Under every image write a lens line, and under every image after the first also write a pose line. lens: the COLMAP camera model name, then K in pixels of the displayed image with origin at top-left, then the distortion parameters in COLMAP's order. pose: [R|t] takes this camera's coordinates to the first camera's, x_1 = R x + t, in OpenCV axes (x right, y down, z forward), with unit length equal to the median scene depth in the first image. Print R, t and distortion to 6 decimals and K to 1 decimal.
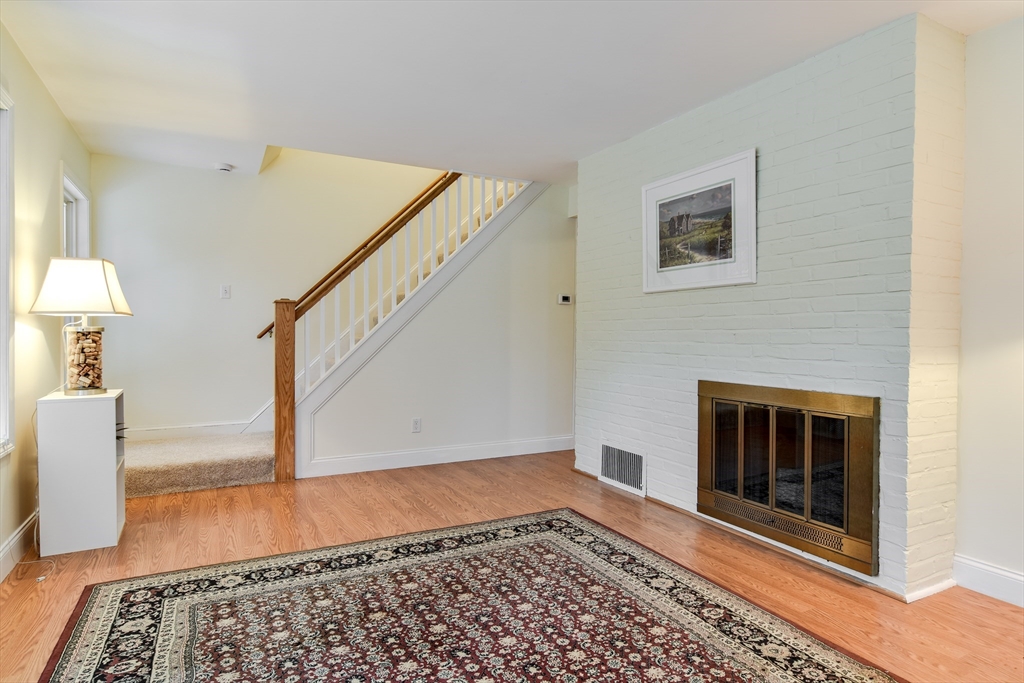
lens RADIAL K [[557.4, 0, 512.0], [0, 557.4, 341.5], [0, 0, 1]] dist [0.005282, -0.007665]
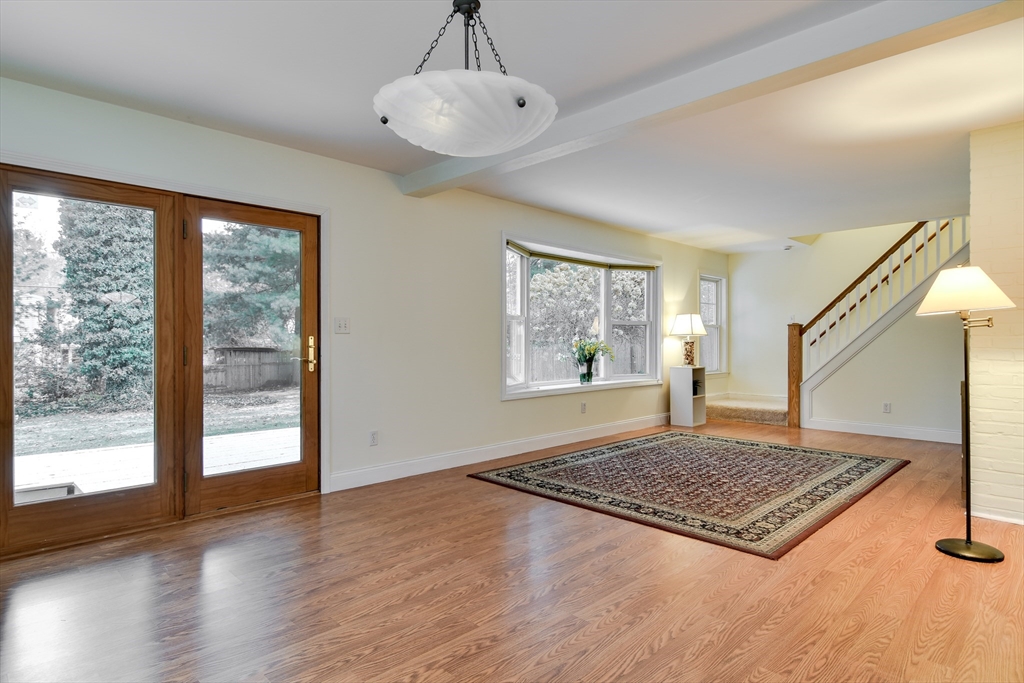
lens RADIAL K [[571.0, 0, 499.4], [0, 571.0, 343.3], [0, 0, 1]] dist [0.005811, -0.000698]
pose [[0.279053, -0.004427, -0.960266, 1.264137], [-0.015100, 0.999846, -0.008998, 0.020486], [0.960157, 0.017010, 0.278943, -0.469342]]
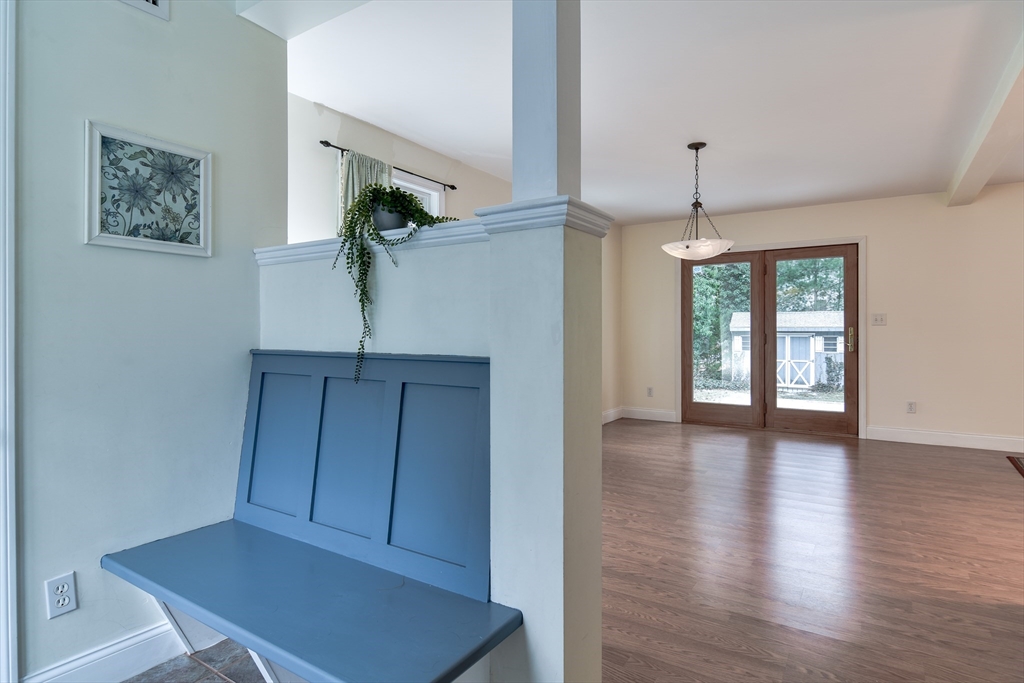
lens RADIAL K [[570.6, 0, 515.9], [0, 570.6, 339.8], [0, 0, 1]] dist [0.007523, -0.006864]
pose [[-0.883058, -0.008171, -0.469193, 1.695190], [-0.019487, 0.999624, 0.019268, 0.024844], [0.468859, 0.026158, -0.882886, 0.489917]]
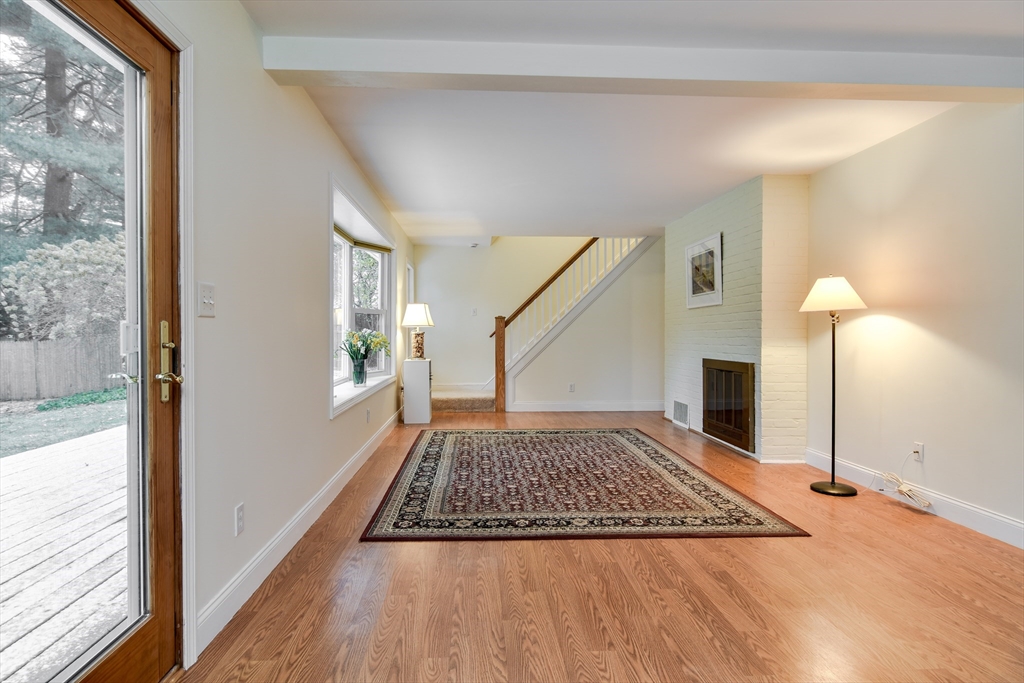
lens RADIAL K [[557.4, 0, 512.0], [0, 557.4, 341.5], [0, 0, 1]] dist [0.005282, -0.007665]
pose [[0.908780, -0.001497, -0.417272, 0.501952], [-0.000235, 0.999992, -0.004099, 0.021393], [0.417275, 0.003823, 0.908772, -0.844134]]
